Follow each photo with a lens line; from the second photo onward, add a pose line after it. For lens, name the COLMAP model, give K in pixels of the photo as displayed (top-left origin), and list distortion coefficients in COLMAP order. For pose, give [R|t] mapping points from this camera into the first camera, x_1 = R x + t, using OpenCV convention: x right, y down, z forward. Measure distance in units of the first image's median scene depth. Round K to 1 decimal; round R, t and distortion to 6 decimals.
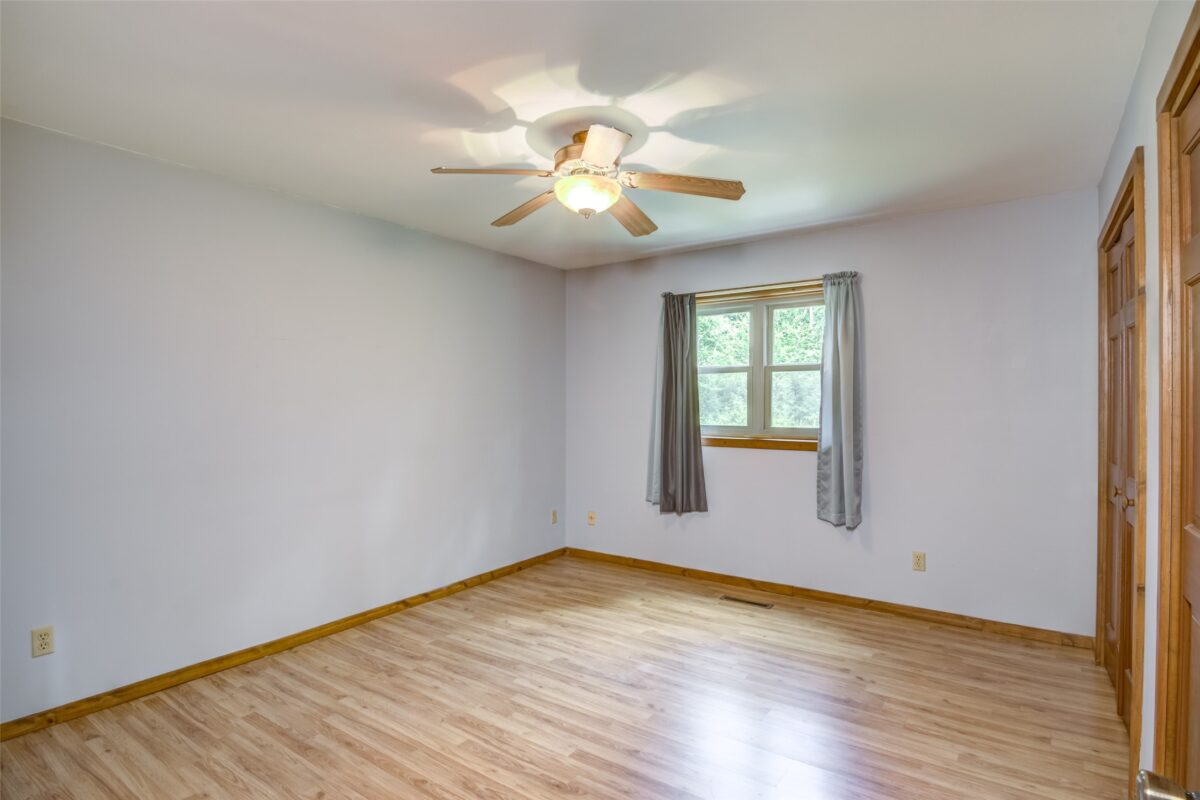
lens RADIAL K [[619.4, 0, 601.0], [0, 619.4, 405.7], [0, 0, 1]] dist [-0.014078, -0.009678]
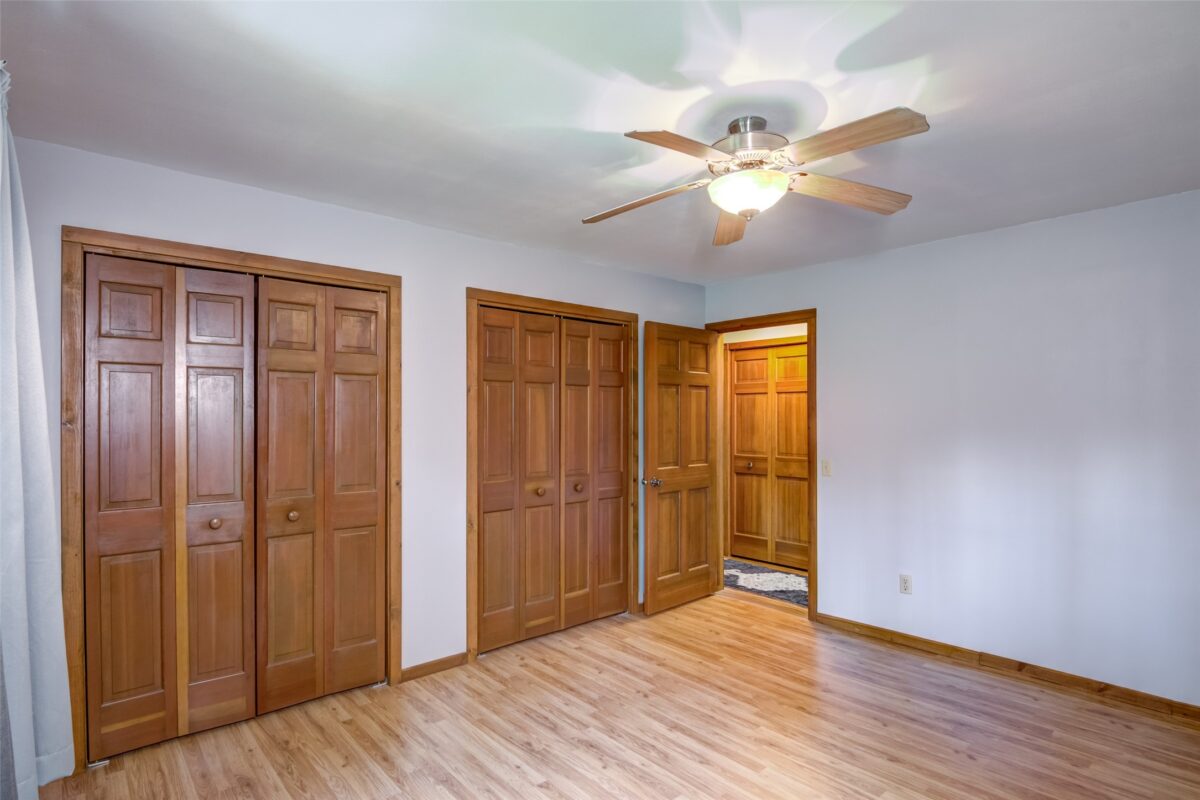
lens RADIAL K [[619.4, 0, 594.4], [0, 619.4, 410.7], [0, 0, 1]] dist [-0.014078, -0.009678]
pose [[-0.972559, 0.005948, 0.232580, -0.014137], [0.004436, 0.999966, -0.007023, -0.042483], [-0.232613, -0.005798, -0.972552, 2.080783]]
